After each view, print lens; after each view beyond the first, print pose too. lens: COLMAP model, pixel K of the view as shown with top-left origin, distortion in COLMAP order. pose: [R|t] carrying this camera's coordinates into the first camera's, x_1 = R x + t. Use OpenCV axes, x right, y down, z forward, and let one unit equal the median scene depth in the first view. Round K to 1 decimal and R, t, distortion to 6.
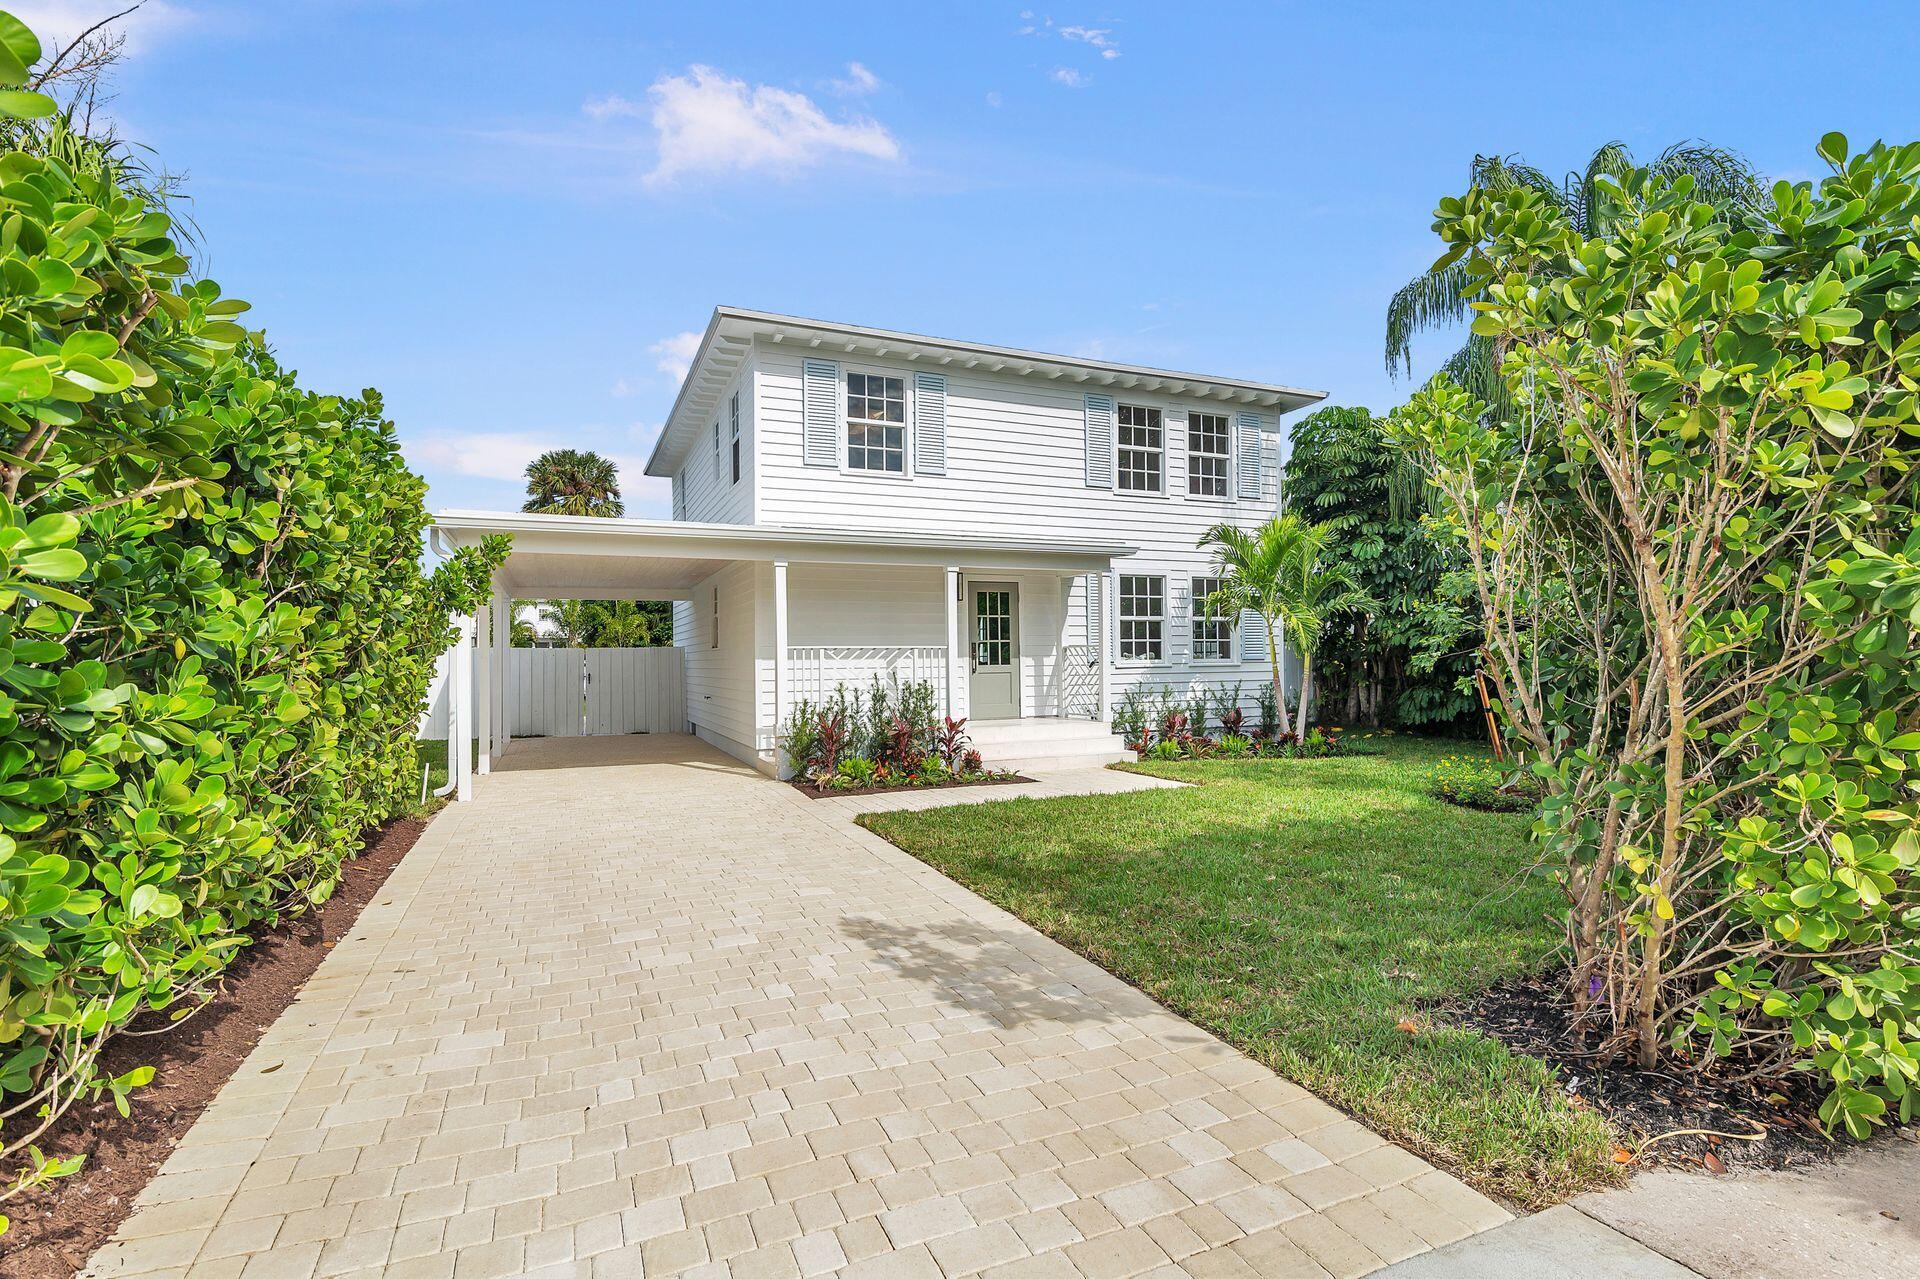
lens RADIAL K [[910.5, 0, 952.3], [0, 910.5, 634.8], [0, 0, 1]] dist [0.003426, -0.000131]
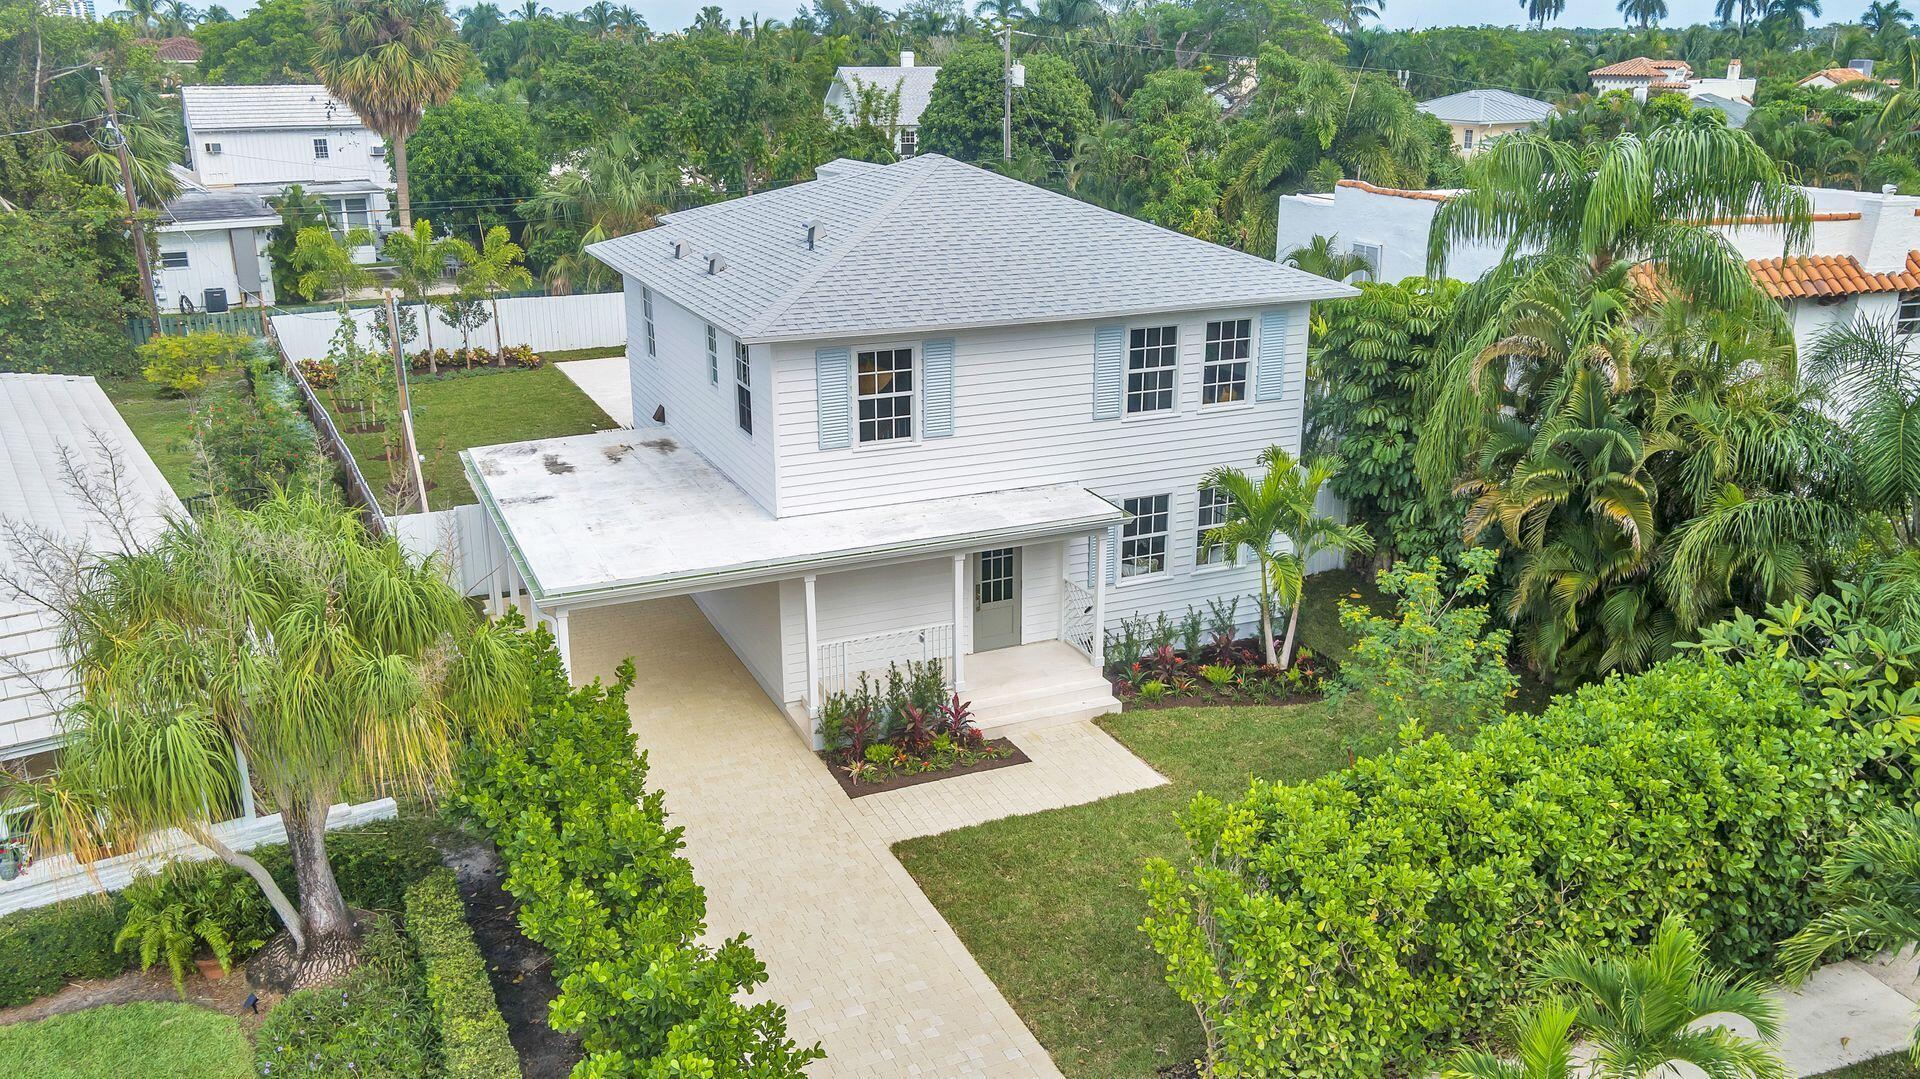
lens RADIAL K [[1529.8, 0, 957.1], [0, 1529.8, 546.1], [0, 0, 1]] dist [-0.002055, 0.034102]
pose [[0.999924, 0.005536, 0.010993, -0.020858], [-0.008952, 0.940072, 0.340860, -0.649169], [-0.008448, -0.340932, 0.940050, -0.663803]]
